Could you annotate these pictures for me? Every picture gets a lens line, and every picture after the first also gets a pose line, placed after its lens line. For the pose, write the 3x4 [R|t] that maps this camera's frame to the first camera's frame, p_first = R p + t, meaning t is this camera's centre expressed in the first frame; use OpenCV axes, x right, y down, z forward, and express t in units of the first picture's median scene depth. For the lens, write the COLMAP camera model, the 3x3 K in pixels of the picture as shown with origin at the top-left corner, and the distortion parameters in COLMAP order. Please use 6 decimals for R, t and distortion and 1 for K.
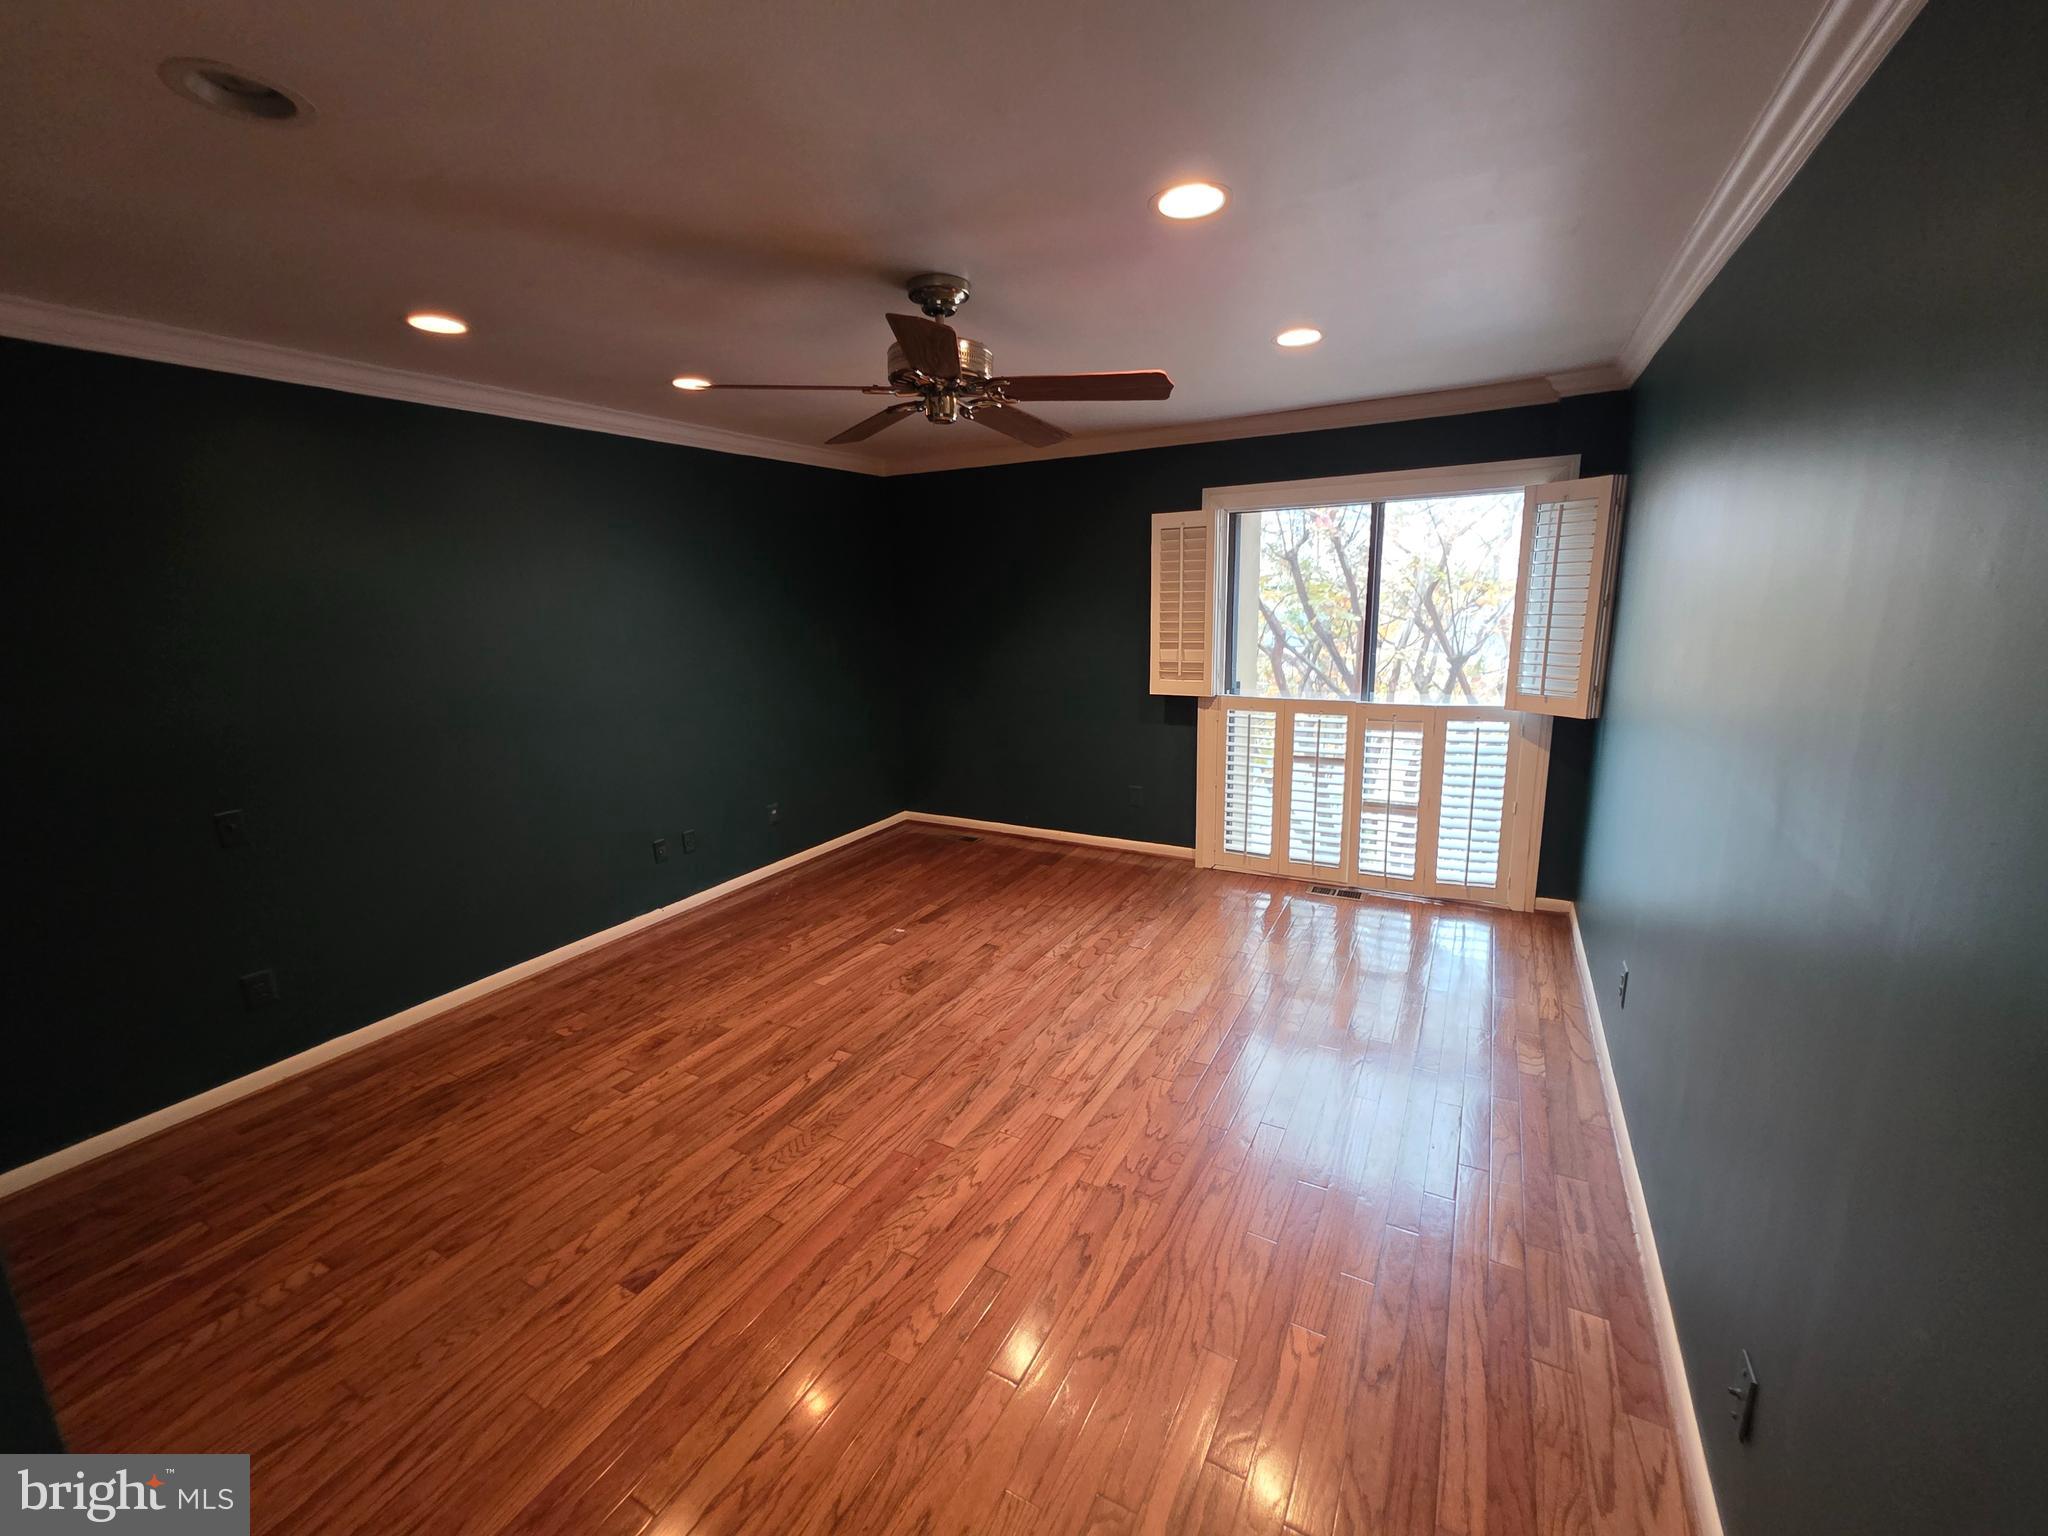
lens RADIAL K [[823.5, 0, 1023.2], [0, 823.5, 766.2], [0, 0, 1]] dist [-0.000020, 0.000193]
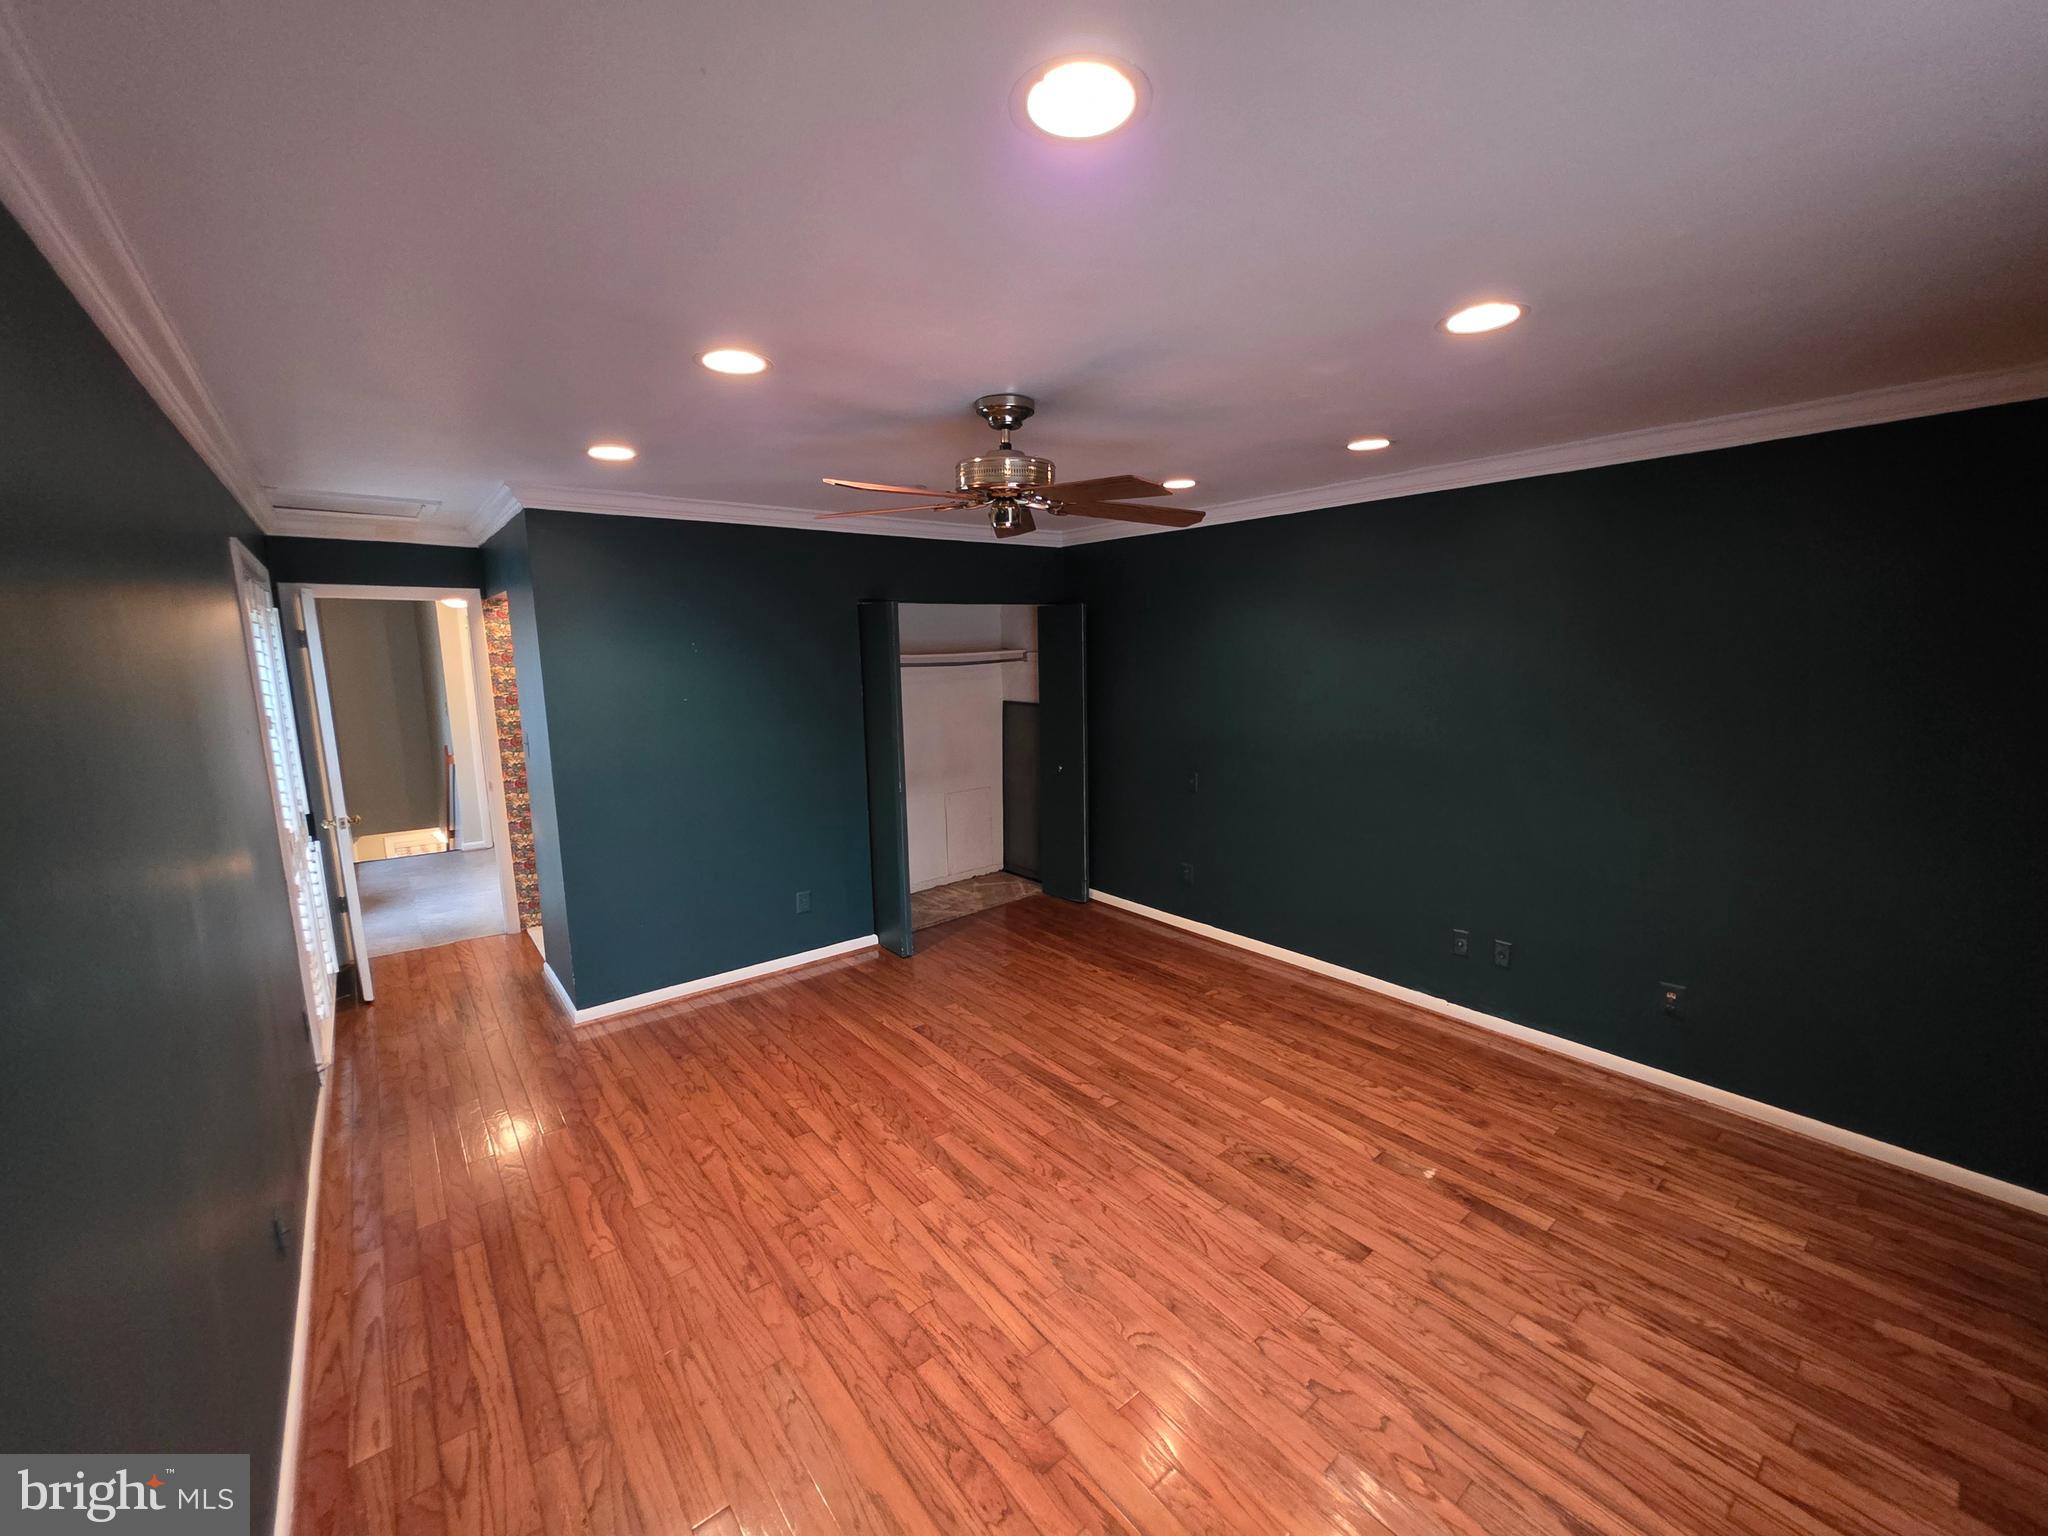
lens RADIAL K [[823.5, 0, 1023.5], [0, 823.5, 767.5], [0, 0, 1]] dist [-0.000020, 0.000193]
pose [[-0.374687, 0.176645, -0.910168, 0.697328], [-0.167188, 0.952717, 0.253729, -0.304980], [0.911953, 0.247238, -0.327437, 1.115133]]
